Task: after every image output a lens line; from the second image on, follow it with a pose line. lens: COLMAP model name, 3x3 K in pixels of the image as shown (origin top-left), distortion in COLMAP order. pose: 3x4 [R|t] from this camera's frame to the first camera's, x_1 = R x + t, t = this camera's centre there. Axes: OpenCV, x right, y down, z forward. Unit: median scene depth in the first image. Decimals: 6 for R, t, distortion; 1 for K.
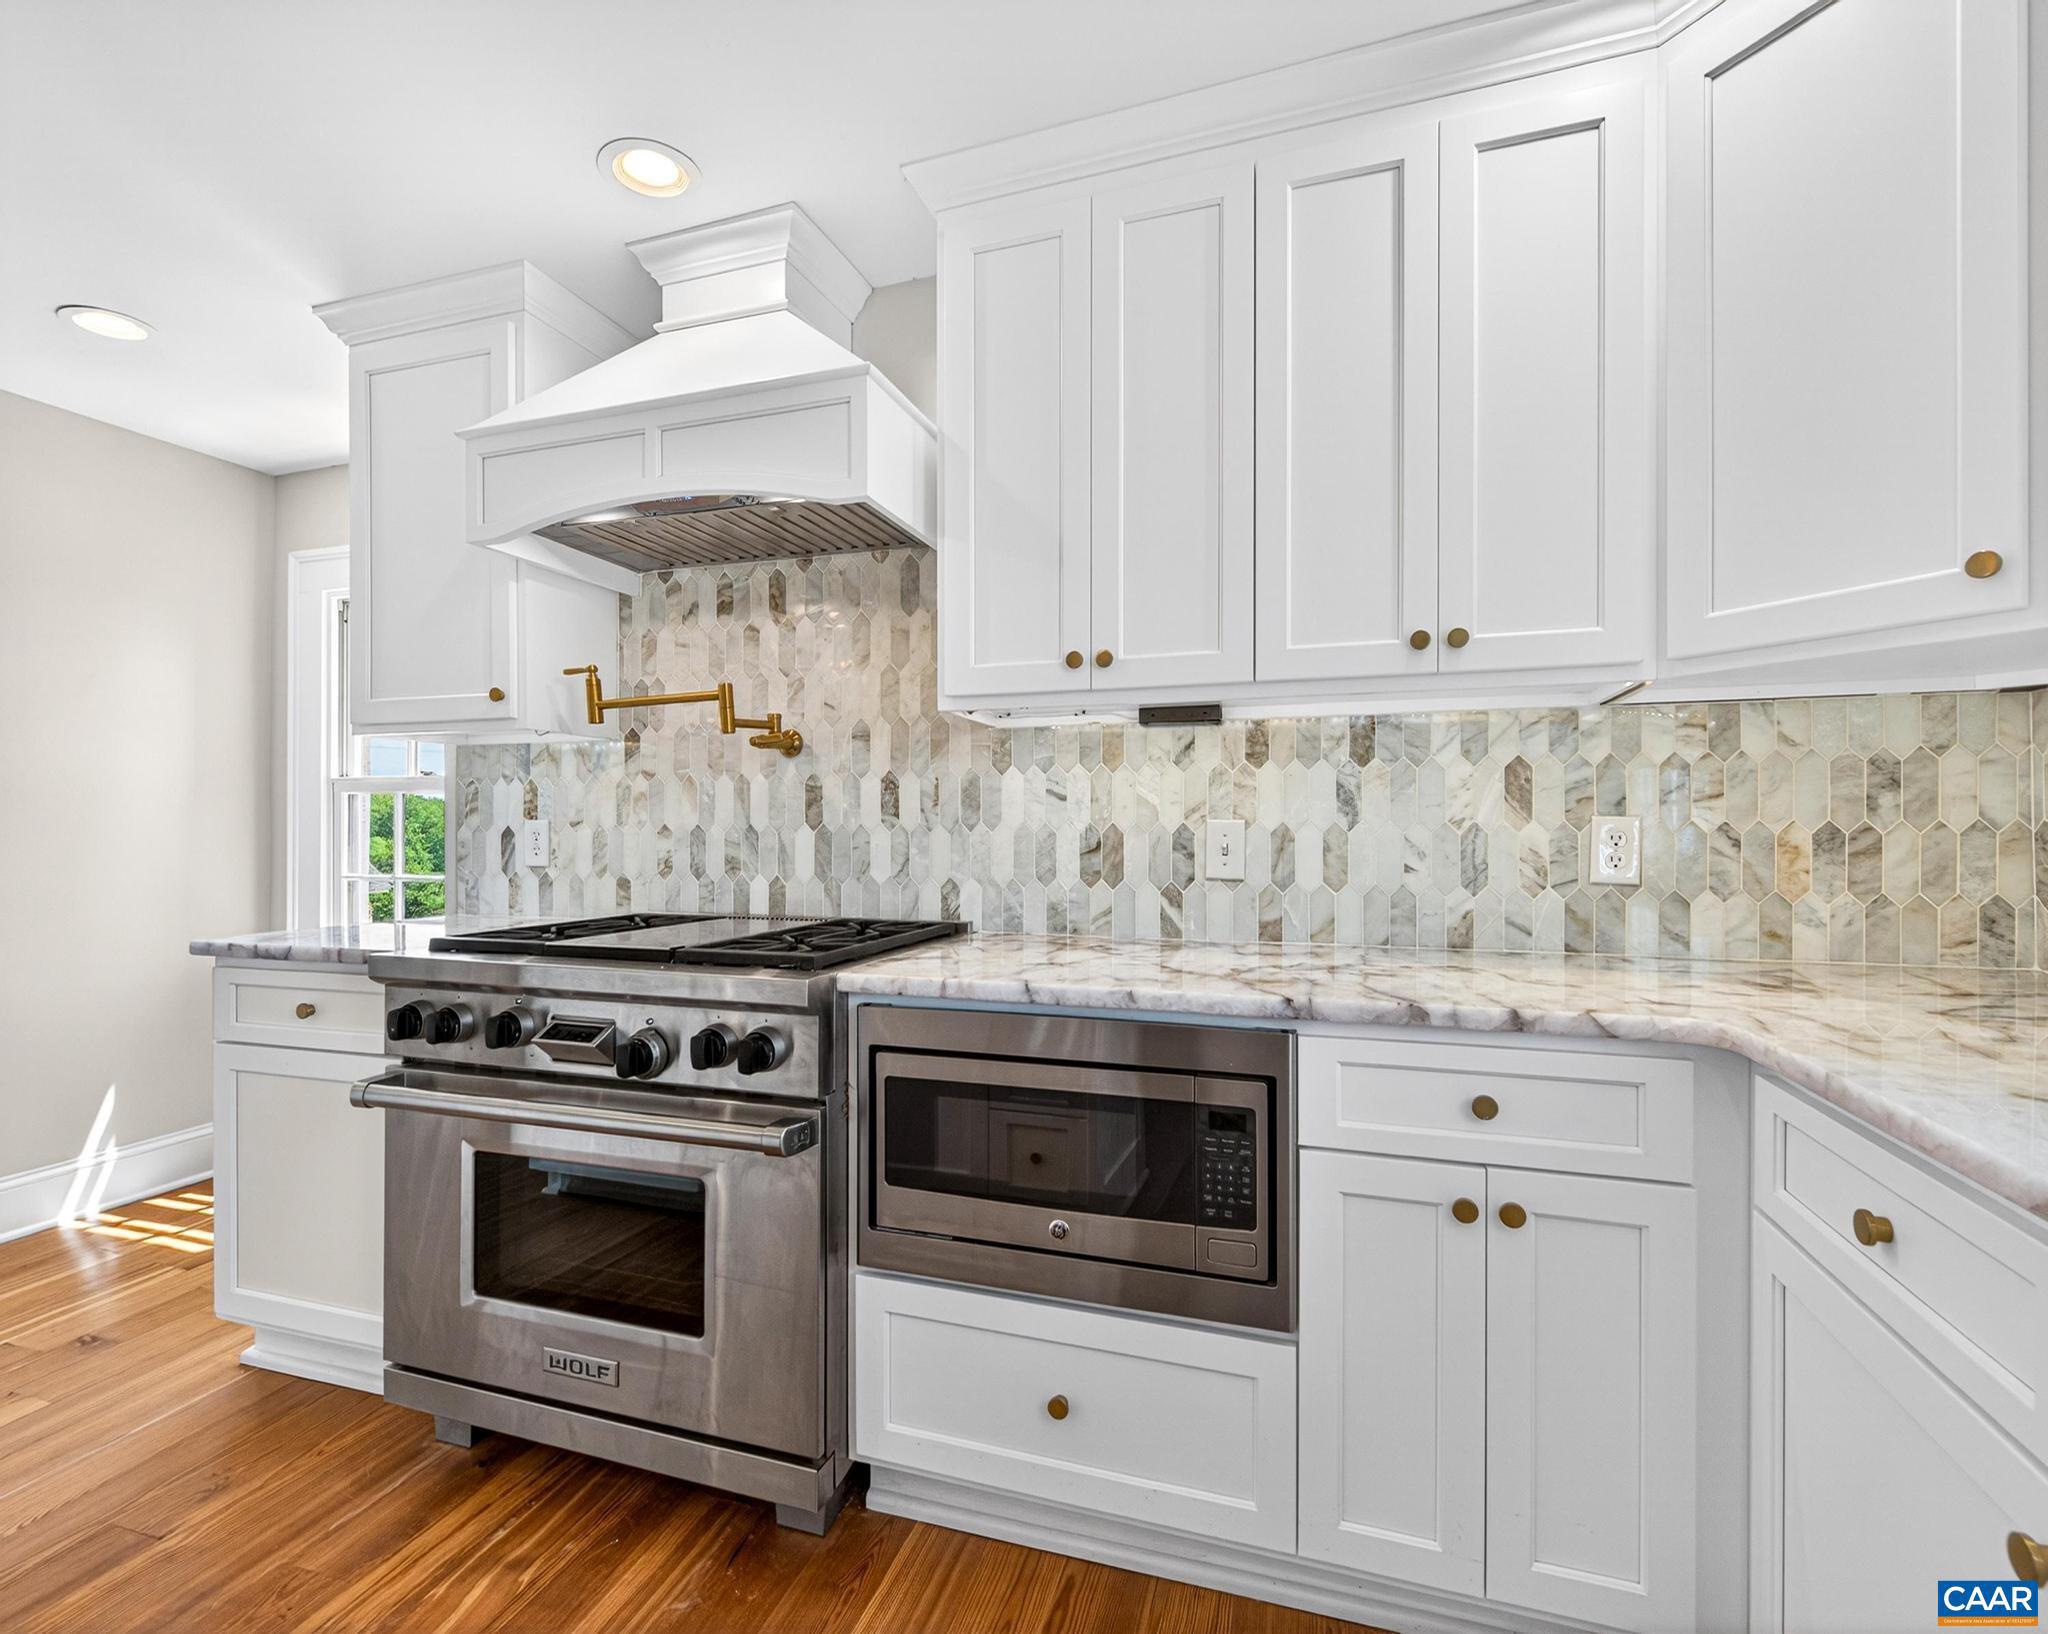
lens RADIAL K [[973.1, 0, 1002.3], [0, 973.1, 832.9], [0, 0, 1]] dist [-0.002070, -0.001877]
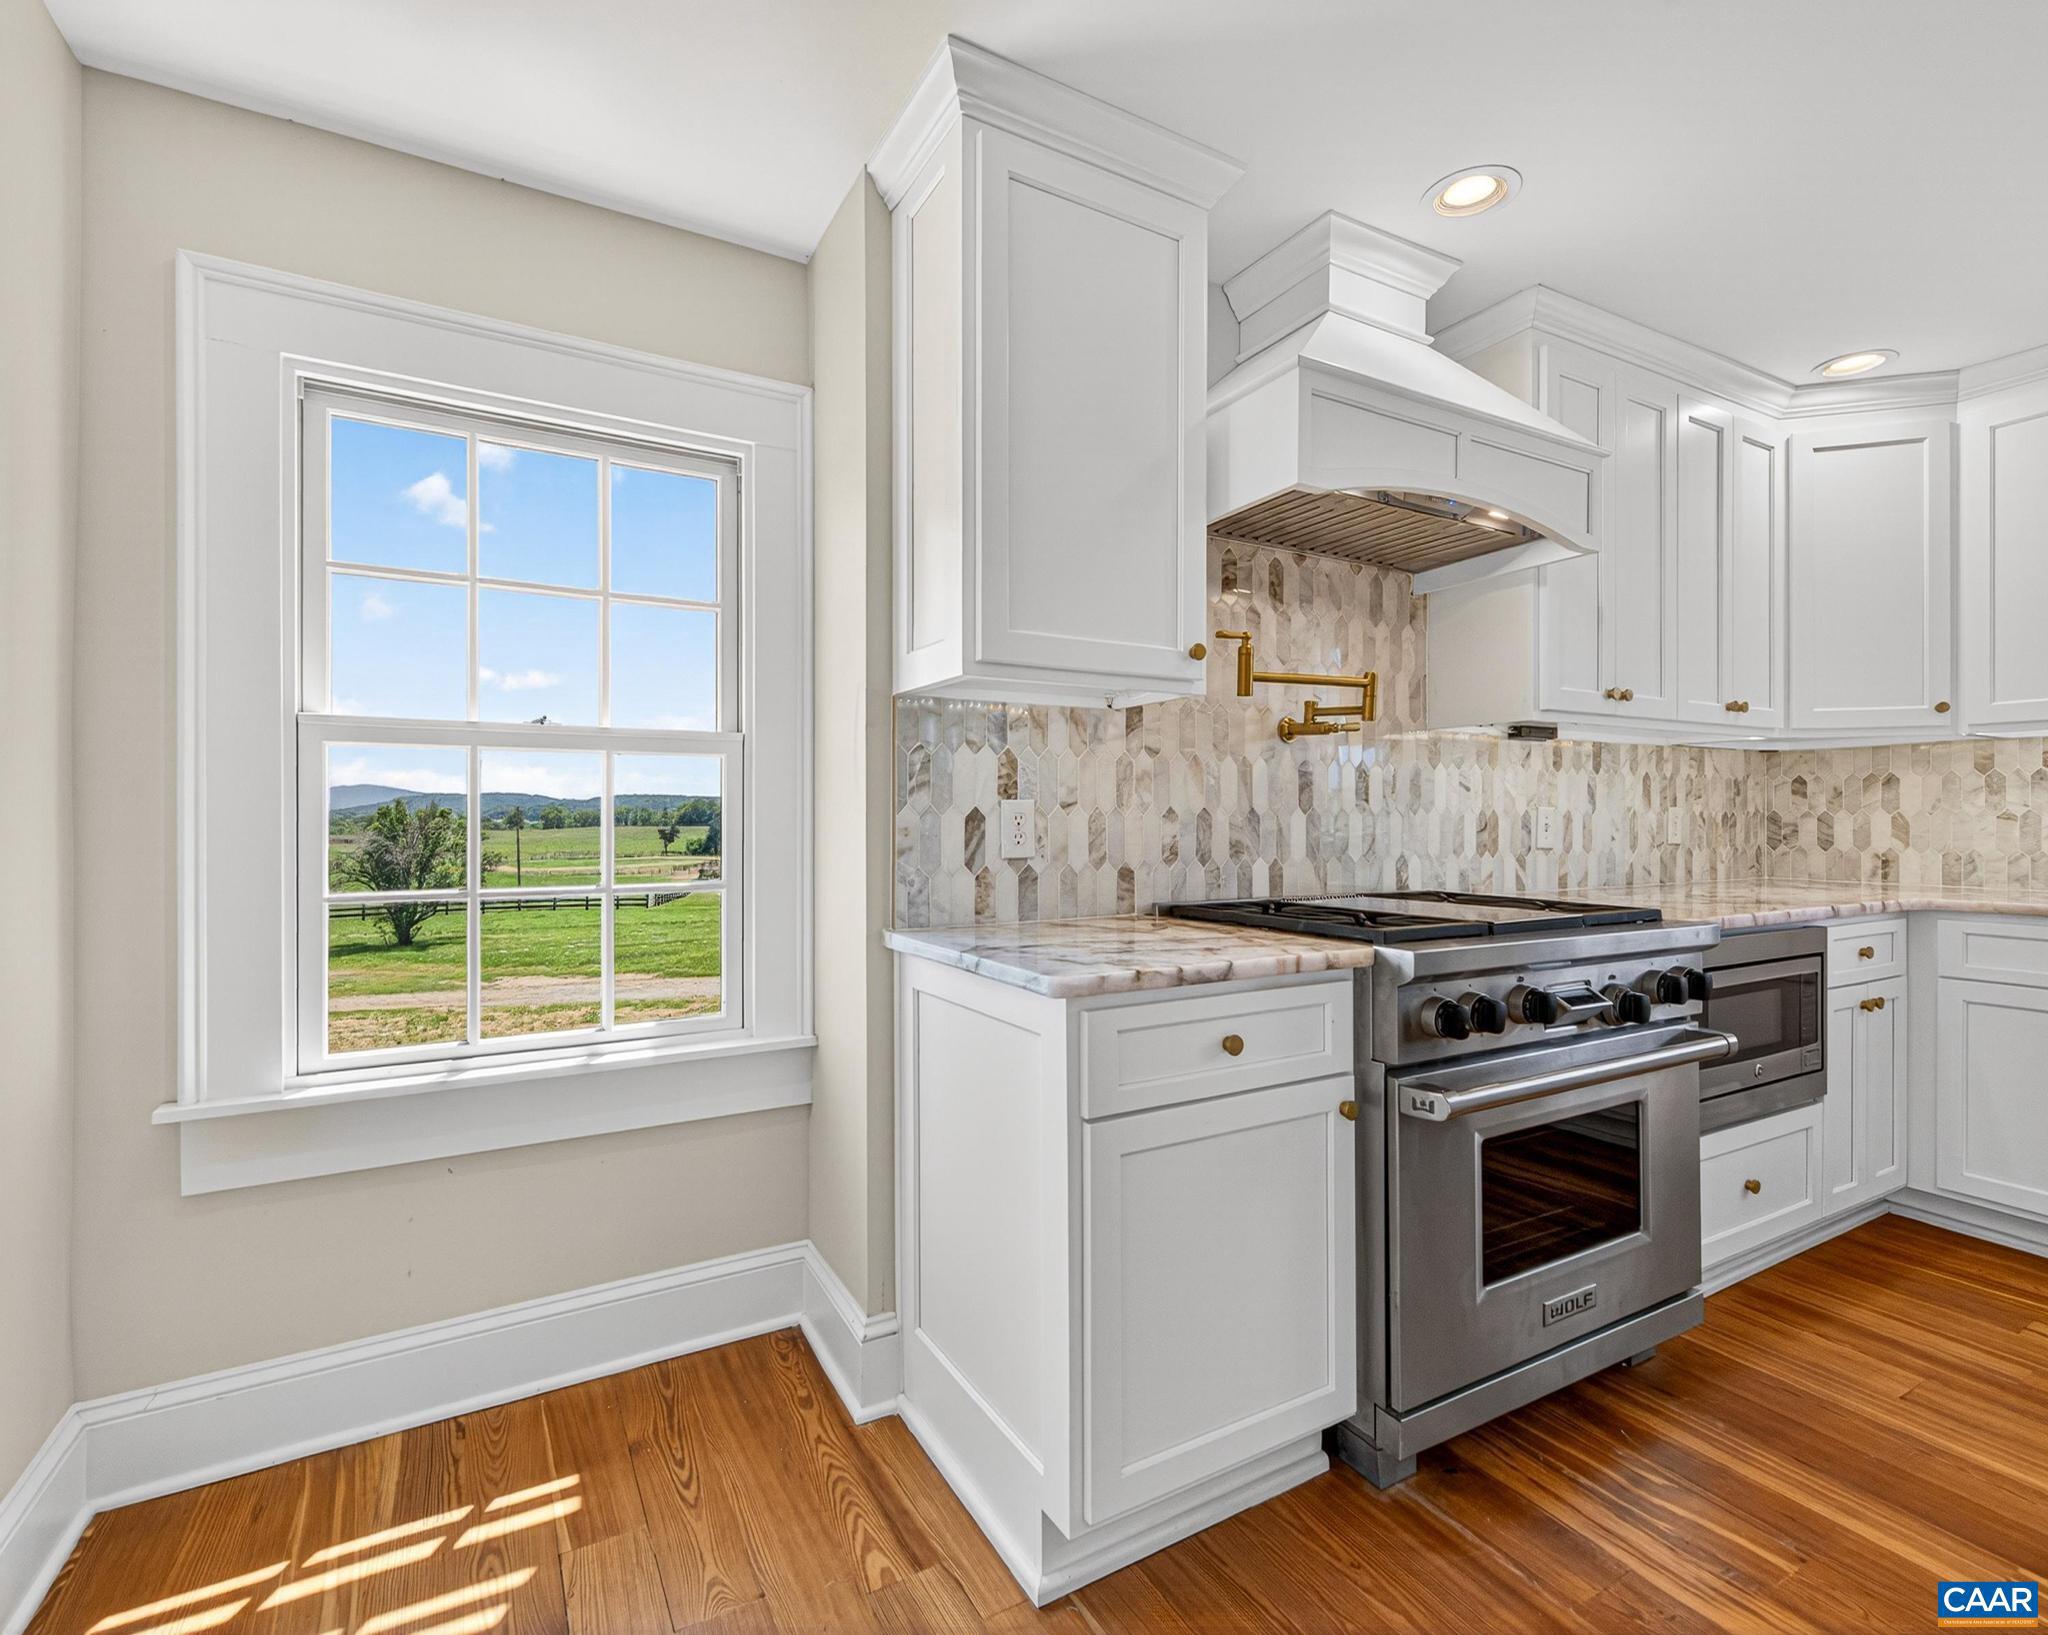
lens RADIAL K [[973.1, 0, 1042.8], [0, 973.1, 819.6], [0, 0, 1]] dist [-0.002070, -0.001877]
pose [[0.676148, -0.000946, 0.736765, -1.195663], [0.003232, 0.999993, -0.001682, 0.004763], [-0.736759, 0.003519, 0.676146, 0.511419]]
